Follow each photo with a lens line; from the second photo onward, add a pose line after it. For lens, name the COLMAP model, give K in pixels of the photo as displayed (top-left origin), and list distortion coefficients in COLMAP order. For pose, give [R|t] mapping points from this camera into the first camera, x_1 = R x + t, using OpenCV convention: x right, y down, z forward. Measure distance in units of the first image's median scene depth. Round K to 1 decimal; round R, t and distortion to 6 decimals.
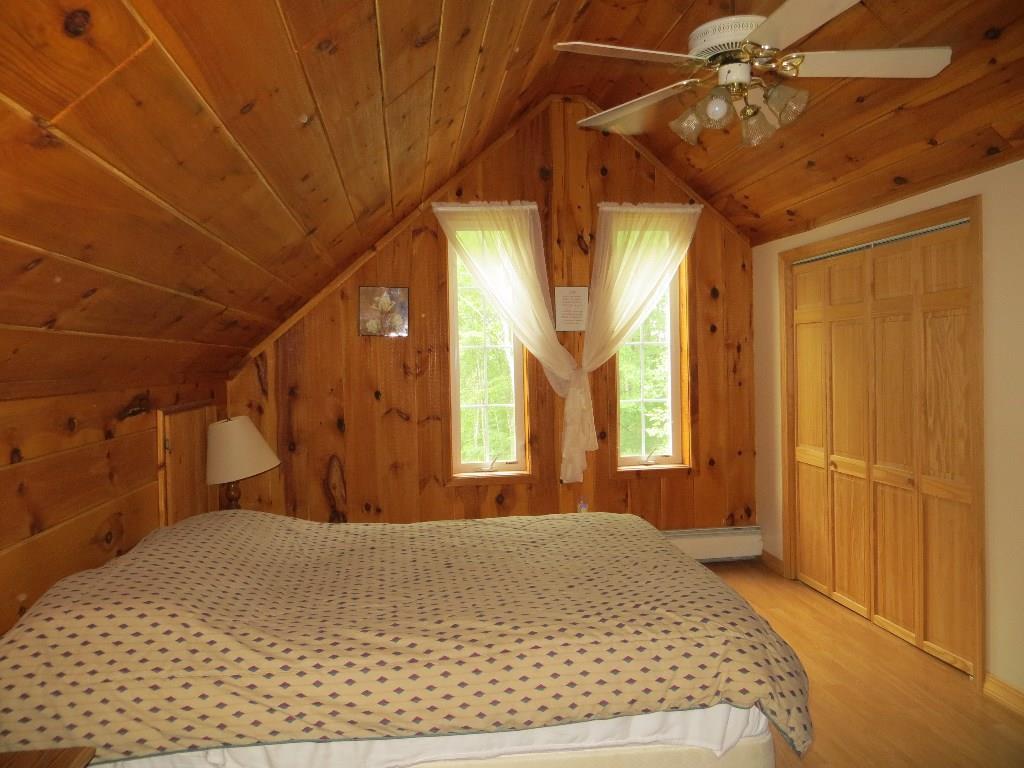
lens RADIAL K [[770.3, 0, 507.1], [0, 770.3, 384.9], [0, 0, 1]] dist [-0.000543, -0.015879]
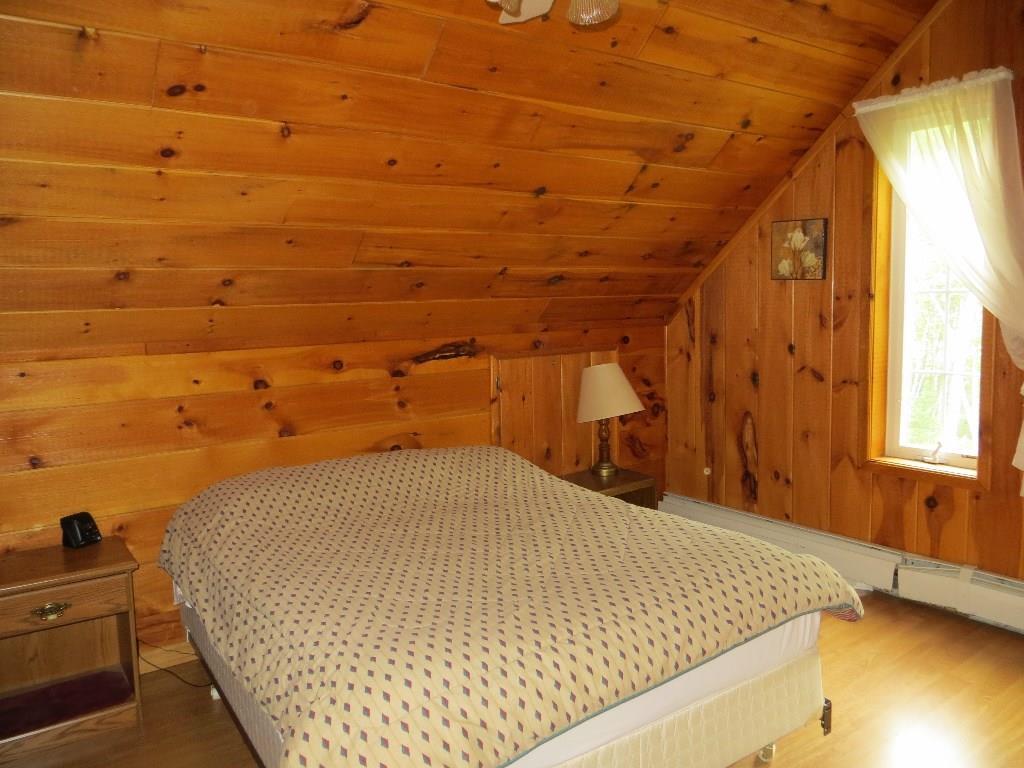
lens RADIAL K [[770.3, 0, 507.7], [0, 770.3, 381.5], [0, 0, 1]] dist [-0.000543, -0.015879]
pose [[0.467131, 0.102564, -0.878220, 0.440647], [-0.011119, 0.993852, 0.110154, -0.041570], [0.884118, -0.041691, 0.465399, 0.324672]]
